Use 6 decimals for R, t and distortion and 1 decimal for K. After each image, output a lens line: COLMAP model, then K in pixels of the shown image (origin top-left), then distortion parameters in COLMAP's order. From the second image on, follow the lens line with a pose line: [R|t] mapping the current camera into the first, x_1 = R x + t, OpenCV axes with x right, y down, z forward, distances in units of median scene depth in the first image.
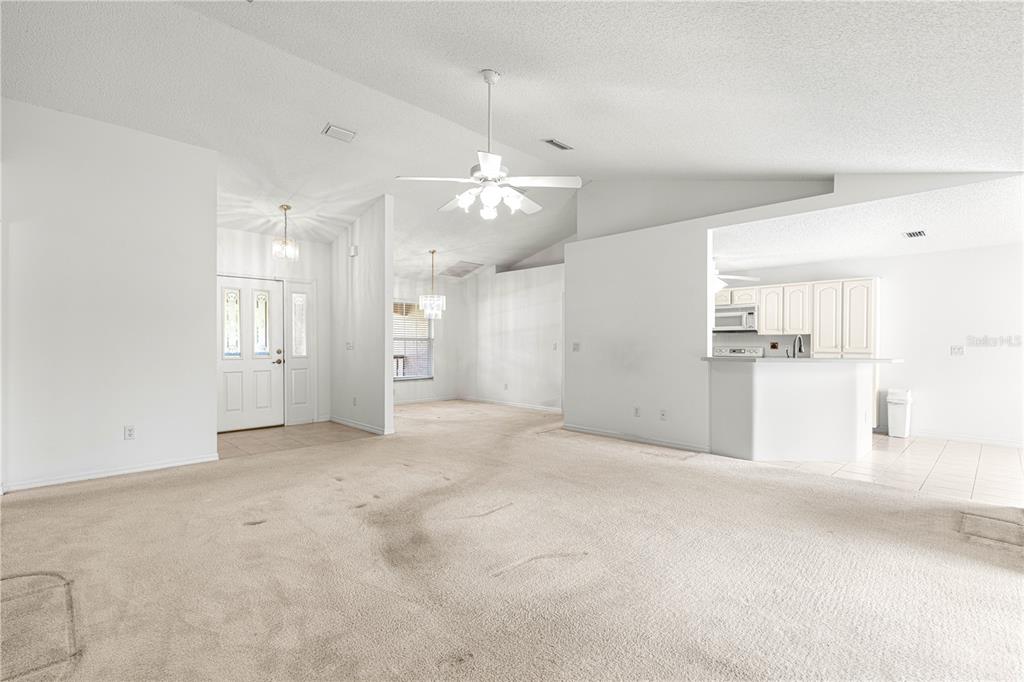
lens RADIAL K [[466.1, 0, 513.0], [0, 466.1, 342.2], [0, 0, 1]] dist [0.004020, 0.000443]
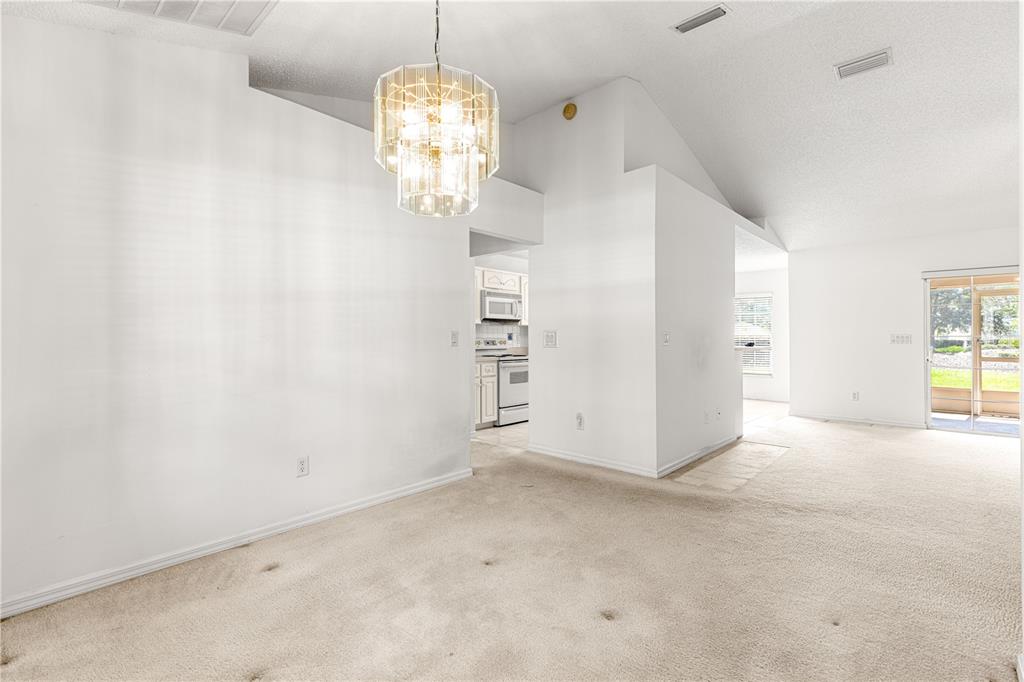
lens RADIAL K [[466.1, 0, 506.8], [0, 466.1, 337.5], [0, 0, 1]] dist [0.004020, 0.000443]
pose [[-0.057942, -0.001882, 0.998318, -0.334427], [-0.002461, 0.999995, 0.001743, 0.006628], [-0.998317, -0.002356, -0.057946, 0.865517]]
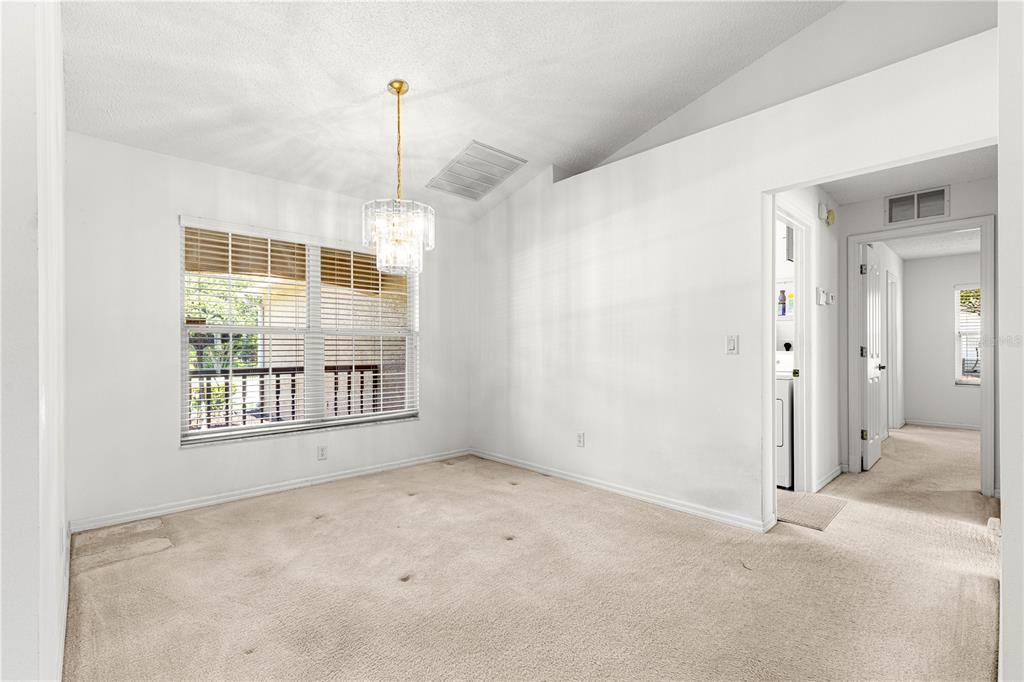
lens RADIAL K [[466.1, 0, 517.8], [0, 466.1, 347.2], [0, 0, 1]] dist [0.004020, 0.000443]
pose [[0.999792, -0.005587, -0.019640, -0.063481], [0.005568, 0.999984, -0.000986, 0.009649], [0.019645, 0.000876, 0.999807, 0.558250]]
